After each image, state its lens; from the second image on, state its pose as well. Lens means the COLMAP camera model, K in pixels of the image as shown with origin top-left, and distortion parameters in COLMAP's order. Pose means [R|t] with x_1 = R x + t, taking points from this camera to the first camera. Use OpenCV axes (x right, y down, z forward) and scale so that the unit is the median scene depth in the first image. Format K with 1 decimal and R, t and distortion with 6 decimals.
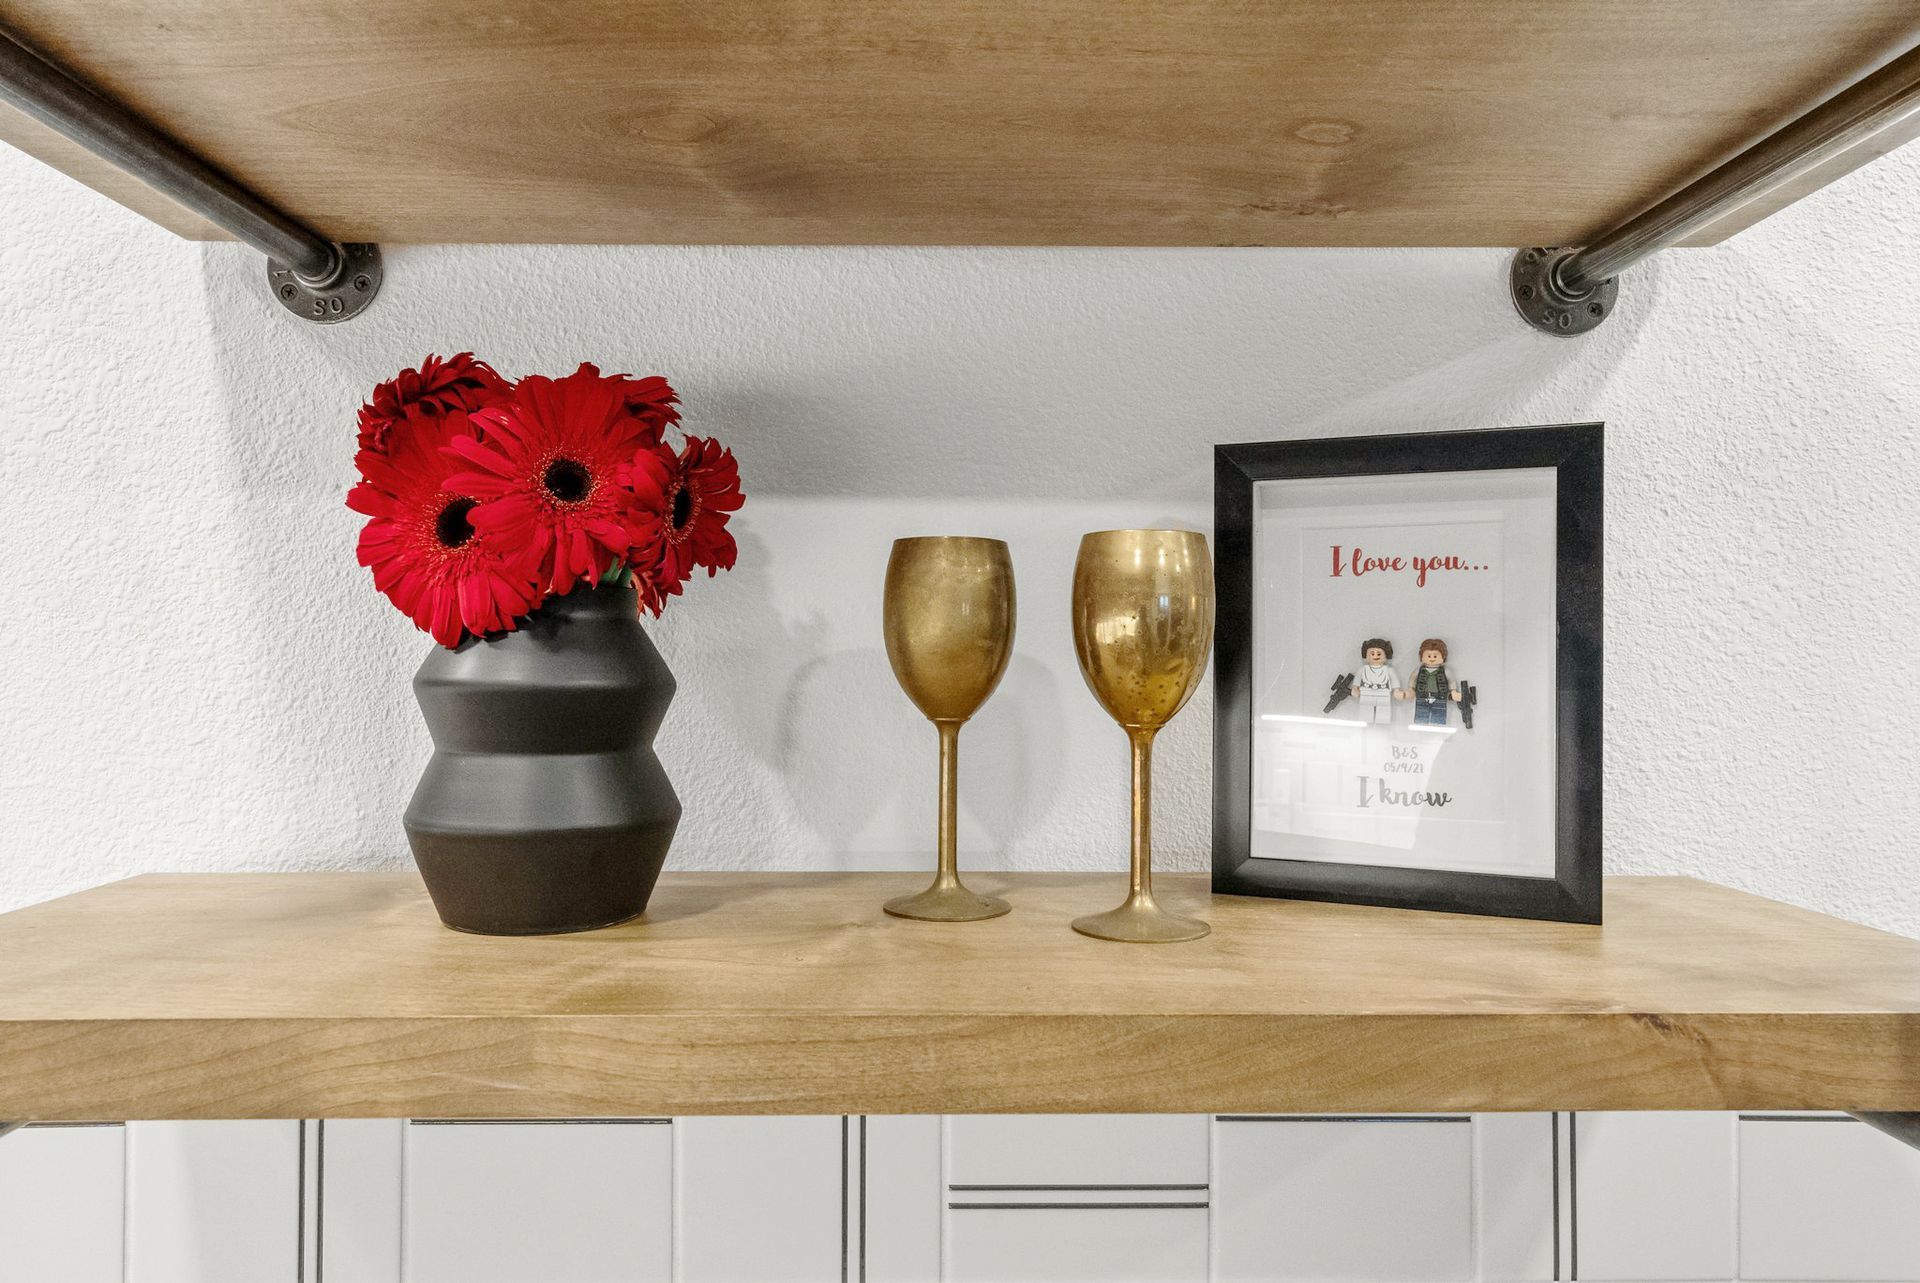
lens RADIAL K [[1310.6, 0, 969.4], [0, 1310.6, 635.8], [0, 0, 1]] dist [0.001117, 0.003225]
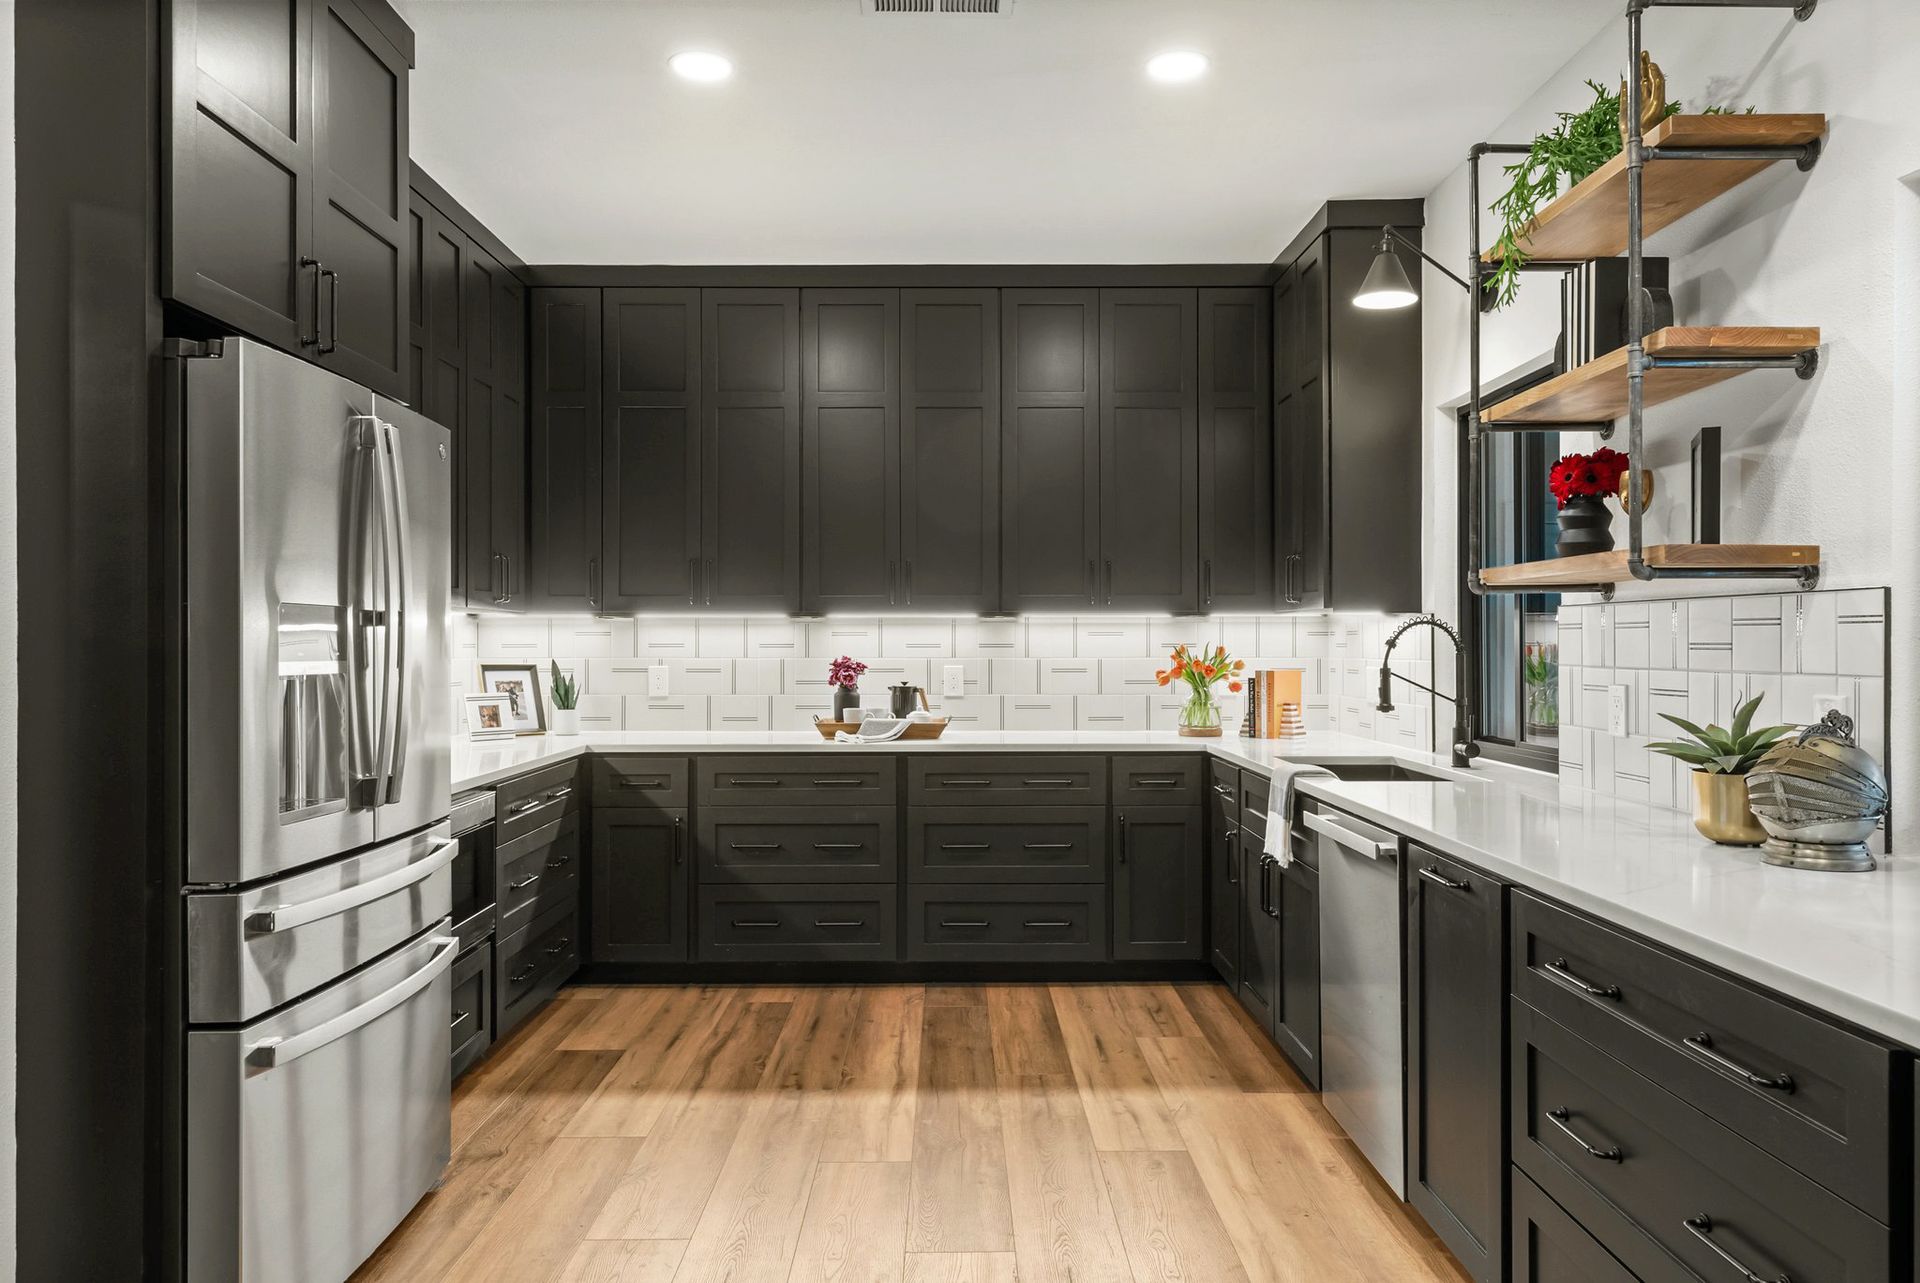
lens RADIAL K [[1310.6, 0, 943.3], [0, 1310.6, 636.6], [0, 0, 1]] dist [0.001117, 0.003225]
pose [[-0.015173, -0.009540, -0.999839, 3.756519], [0.011802, 0.999883, -0.009720, 0.410278], [0.999815, -0.011948, -0.015059, -1.080745]]
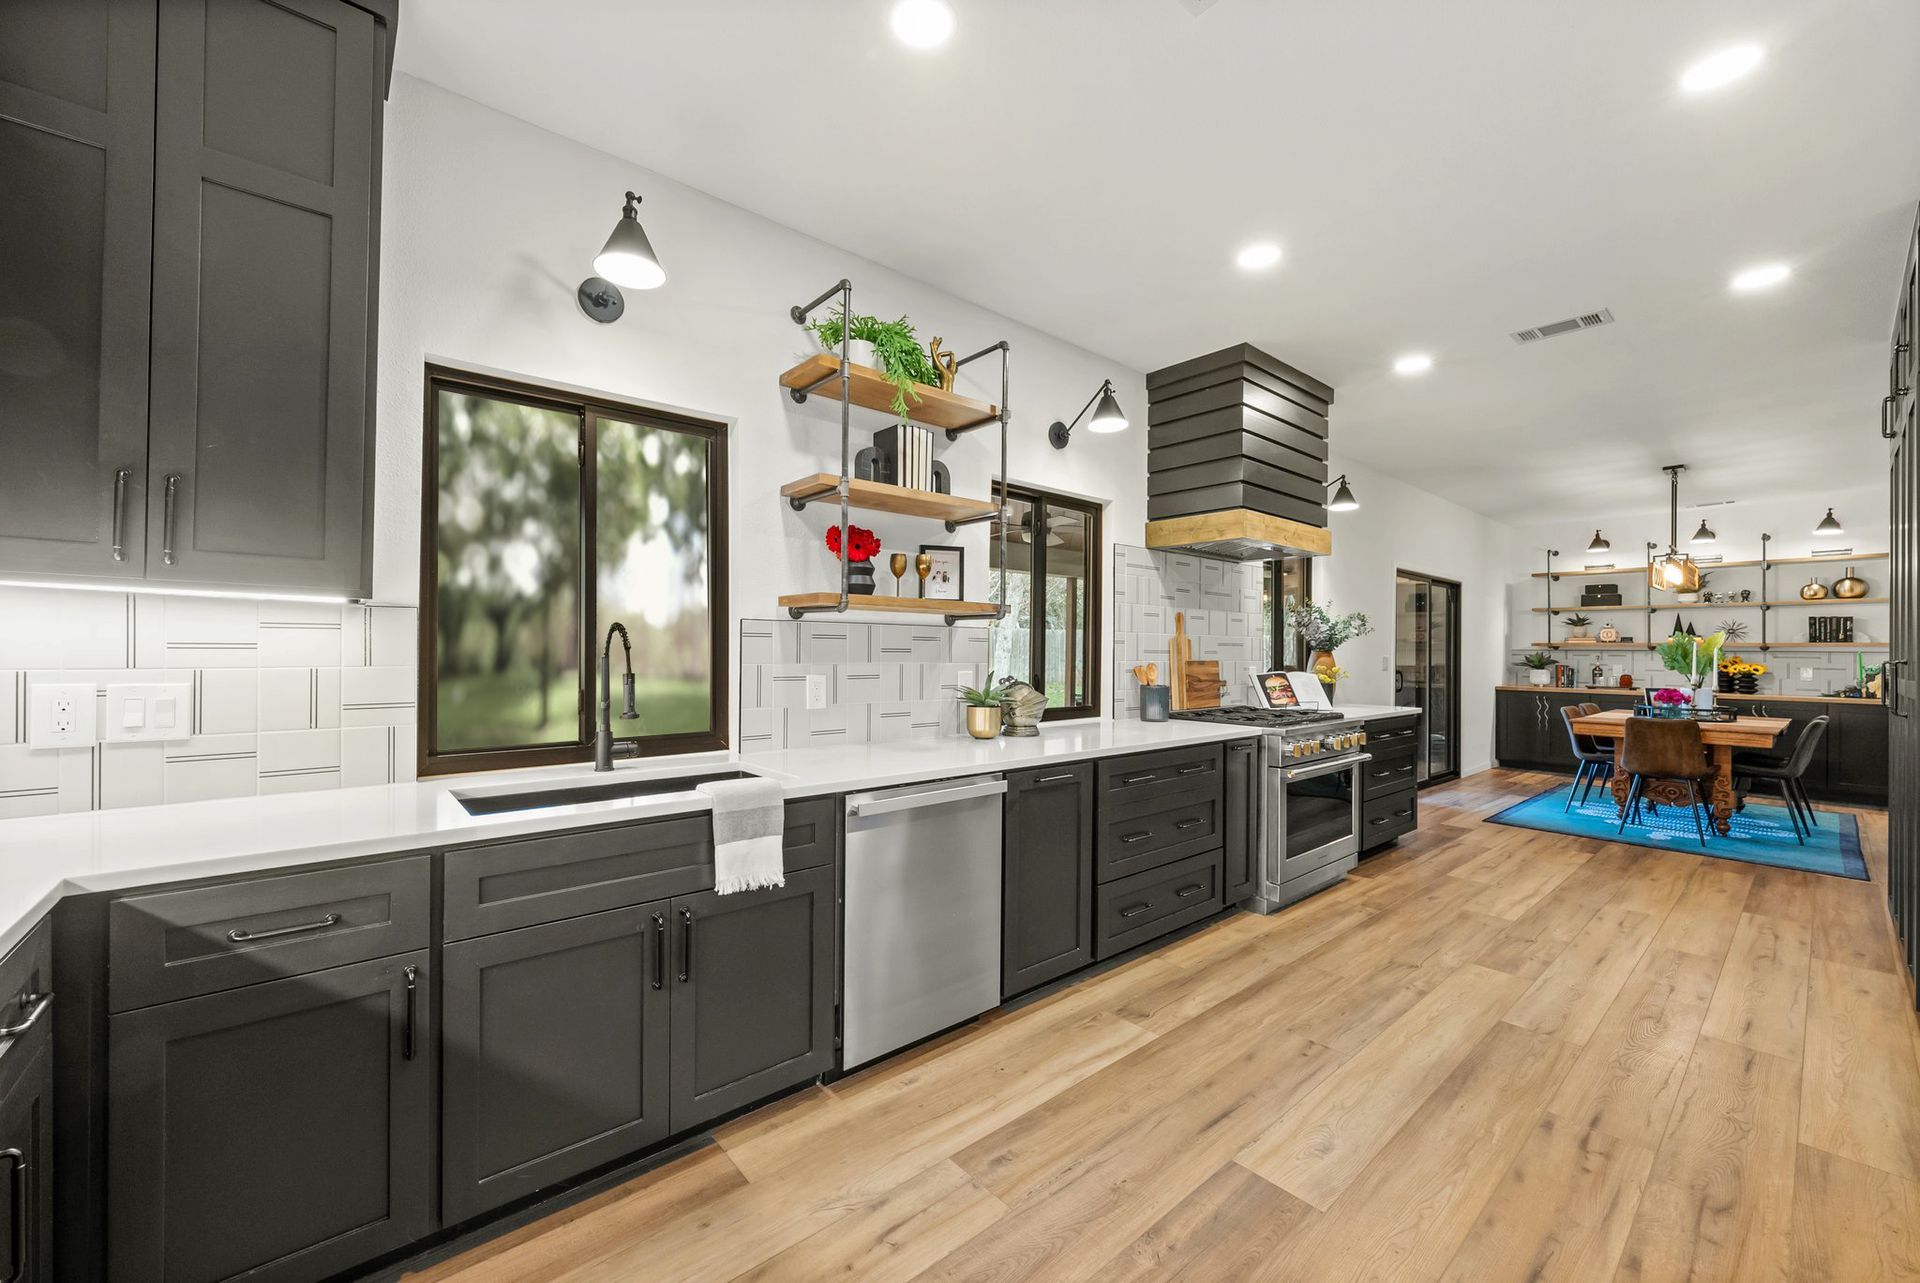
lens RADIAL K [[759.9, 0, 965.6], [0, 759.9, 647.9], [0, 0, 1]] dist [0.009324, -0.000404]
pose [[0.757644, 0.004102, 0.652655, -2.252213], [-0.013345, 0.999869, 0.009208, 0.372050], [-0.652532, -0.015686, 0.757599, -2.283137]]
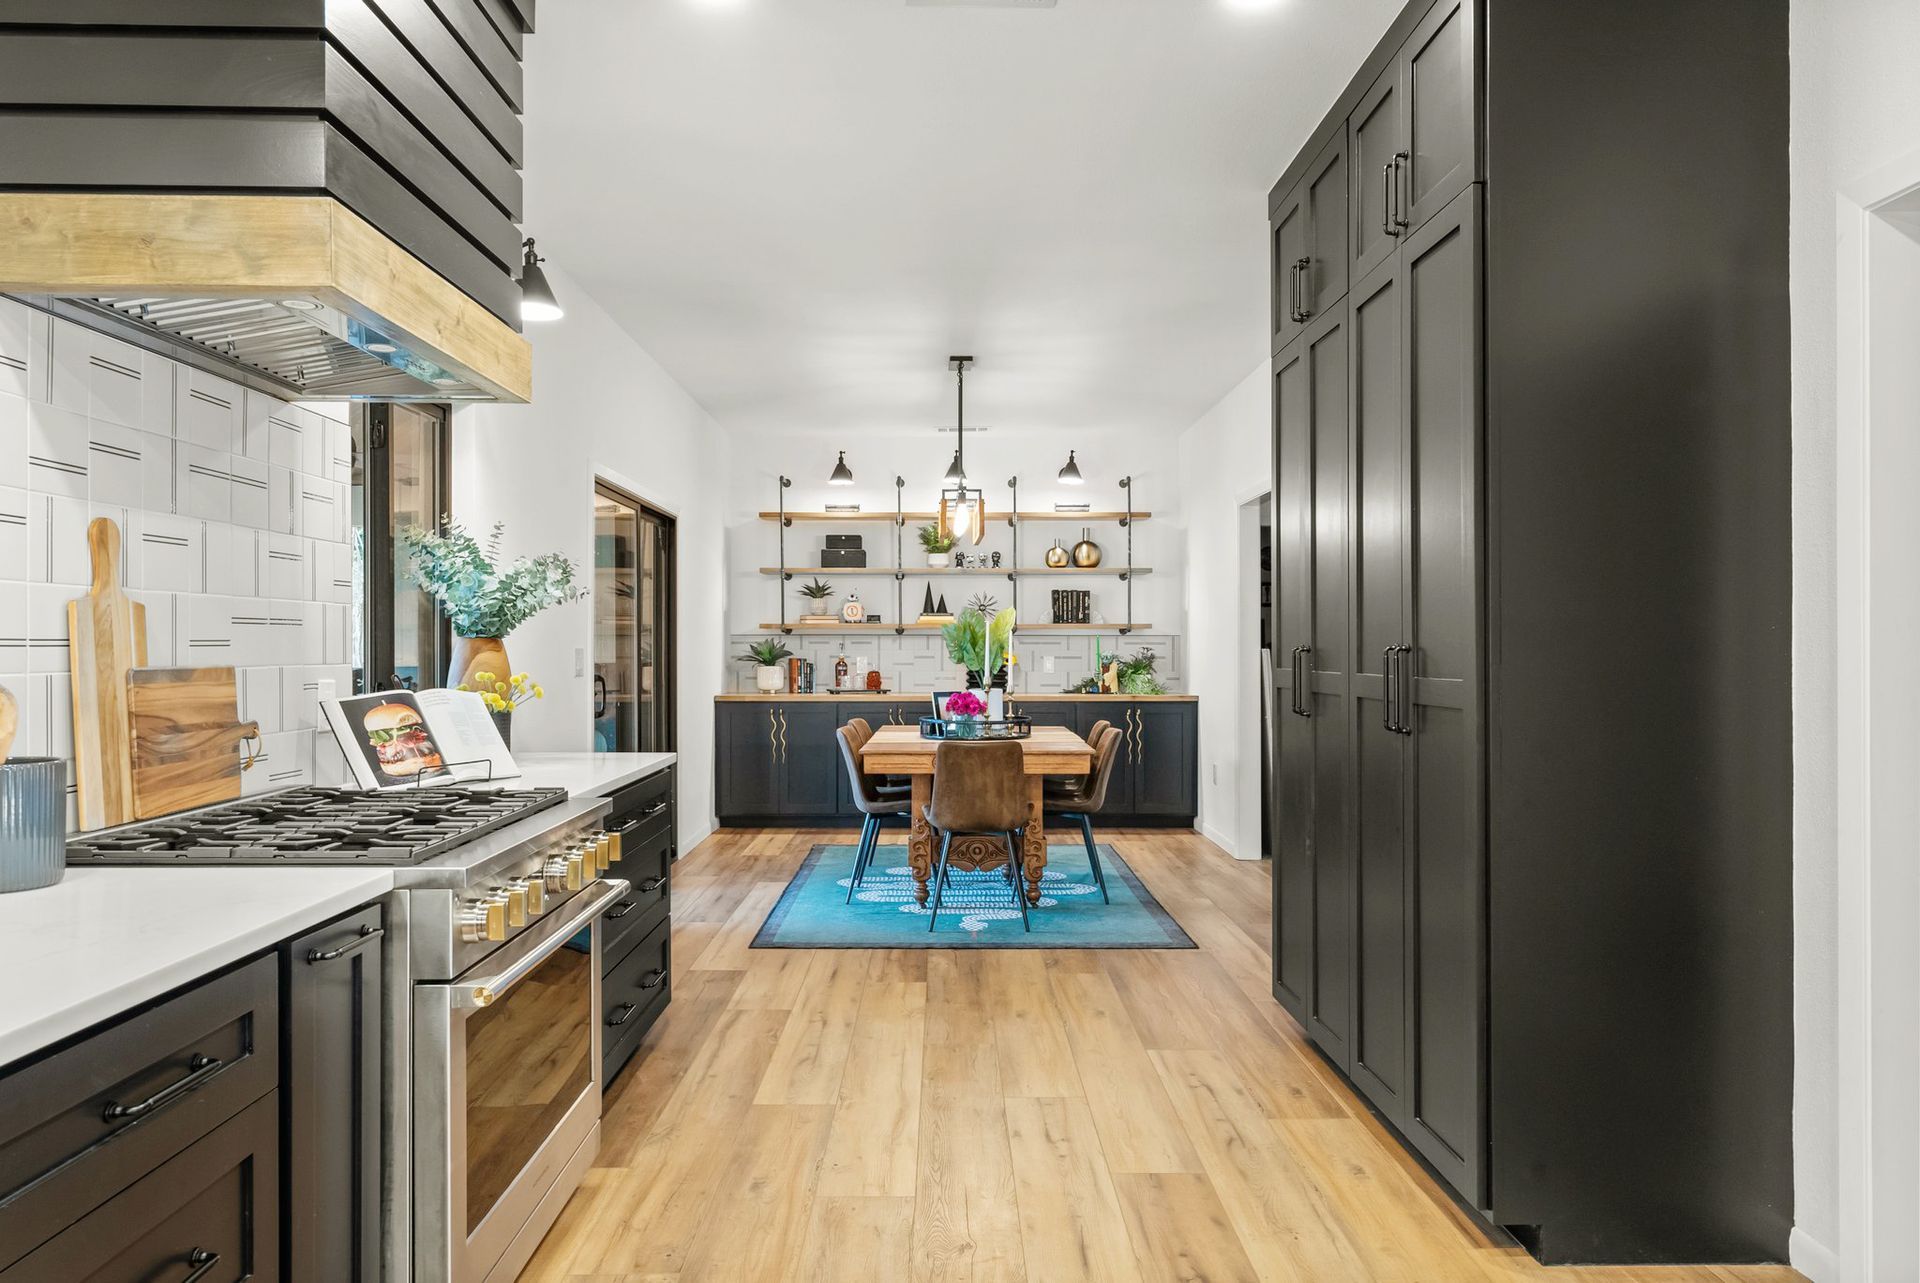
lens RADIAL K [[1283.7, 0, 962.0], [0, 1283.7, 645.1], [0, 0, 1]] dist [0.002630, -0.006279]
pose [[-0.001786, -0.005821, 0.999981, -0.360502], [-0.011872, 0.999913, 0.005799, 0.397706], [-0.999928, -0.011861, -0.001855, -1.035331]]
